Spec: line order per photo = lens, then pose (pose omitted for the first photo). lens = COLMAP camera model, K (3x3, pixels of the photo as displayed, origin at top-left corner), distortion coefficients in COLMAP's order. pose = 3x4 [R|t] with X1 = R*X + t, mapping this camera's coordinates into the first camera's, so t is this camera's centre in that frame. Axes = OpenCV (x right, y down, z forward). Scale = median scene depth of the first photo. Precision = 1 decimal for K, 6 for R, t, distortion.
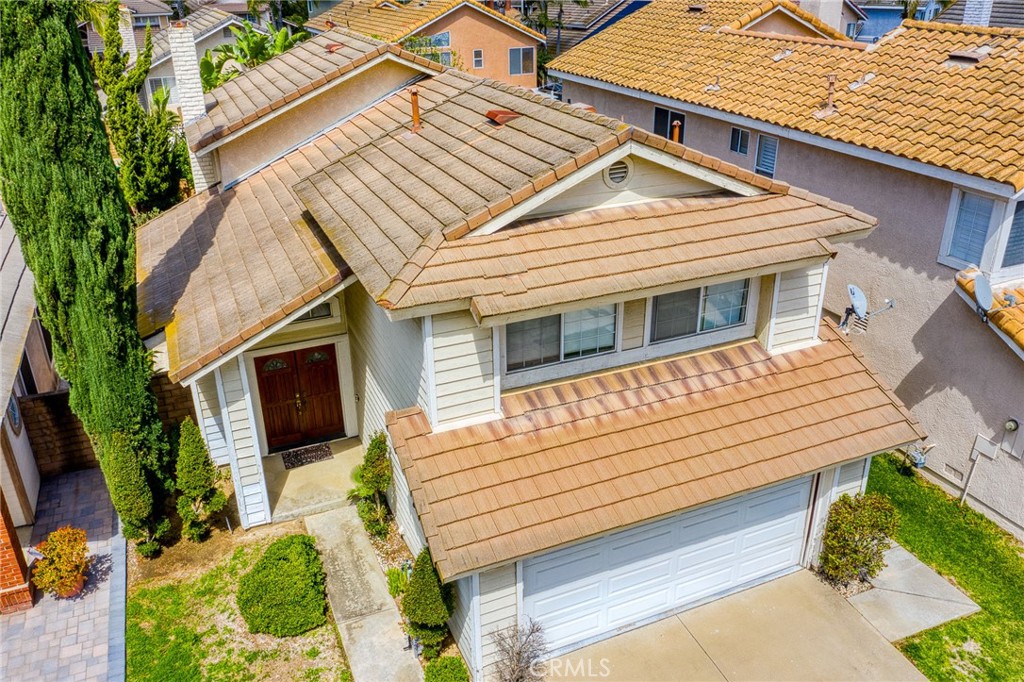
lens RADIAL K [[811.3, 0, 511.3], [0, 811.3, 337.6], [0, 0, 1]] dist [-0.014122, -0.008987]
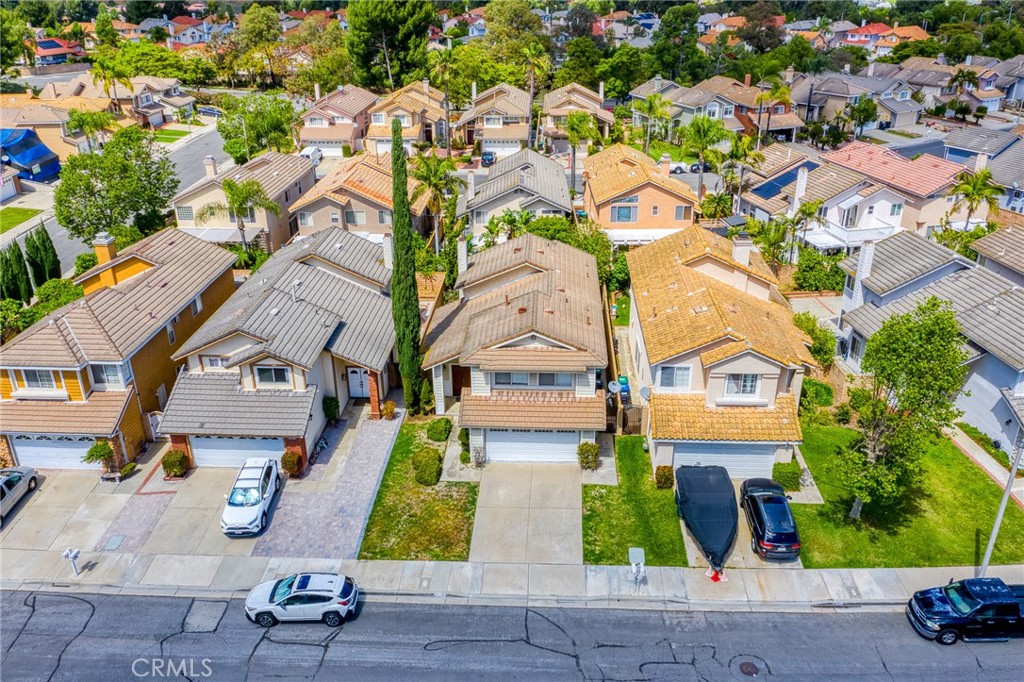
lens RADIAL K [[823.1, 0, 513.3], [0, 823.1, 341.9], [0, 0, 1]] dist [-0.001883, -0.000020]
pose [[0.895133, 0.189770, -0.403390, 1.452719], [-0.186755, 0.981271, 0.047214, -0.320743], [0.404795, 0.033072, 0.913809, -2.283803]]
